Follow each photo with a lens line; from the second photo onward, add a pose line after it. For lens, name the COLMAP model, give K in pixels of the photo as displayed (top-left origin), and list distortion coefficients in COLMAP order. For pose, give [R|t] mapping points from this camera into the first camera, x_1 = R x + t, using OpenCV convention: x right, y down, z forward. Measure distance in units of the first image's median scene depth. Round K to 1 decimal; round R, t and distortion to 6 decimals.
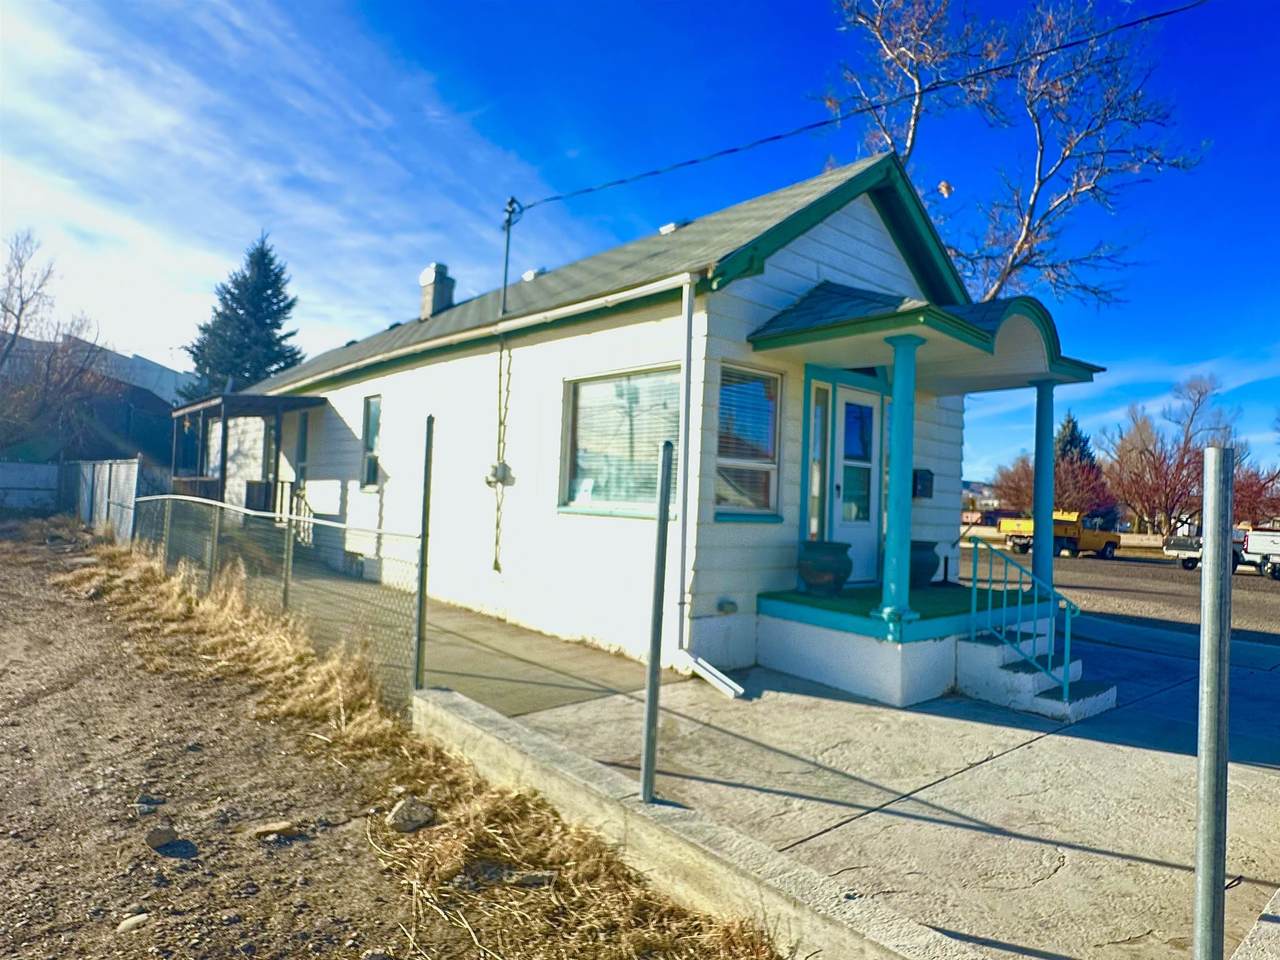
lens RADIAL K [[757.8, 0, 640.0], [0, 757.8, 480.0], [0, 0, 1]] dist [-0.019123, -0.000226]
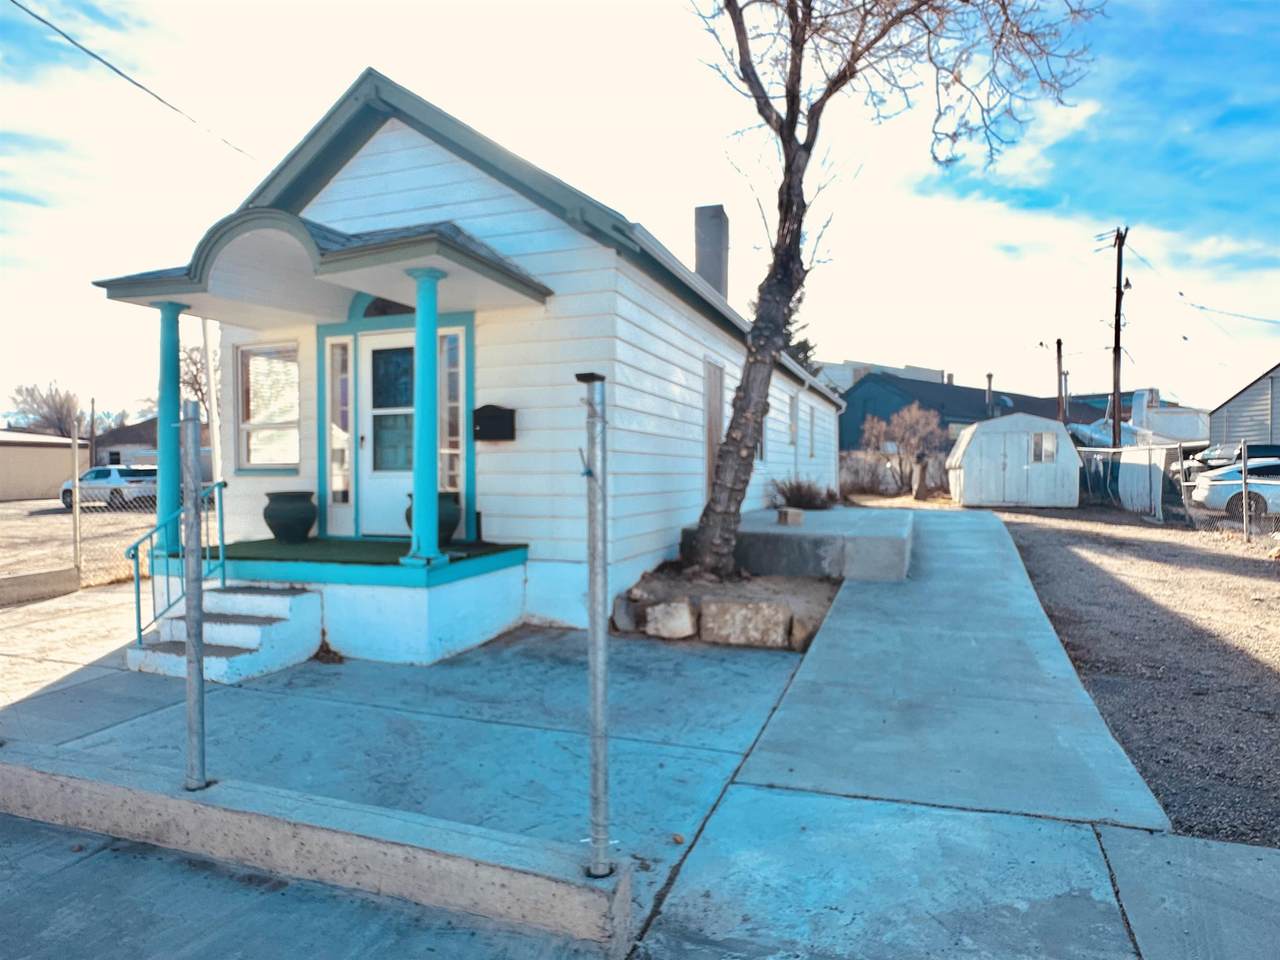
lens RADIAL K [[773.8, 0, 637.3], [0, 773.8, 495.1], [0, 0, 1]] dist [-0.019933, -0.000307]
pose [[0.475462, -0.015922, -0.879592, 1.160462], [0.050379, 0.998688, 0.009155, 0.081572], [0.878292, -0.048665, 0.475641, 0.734580]]
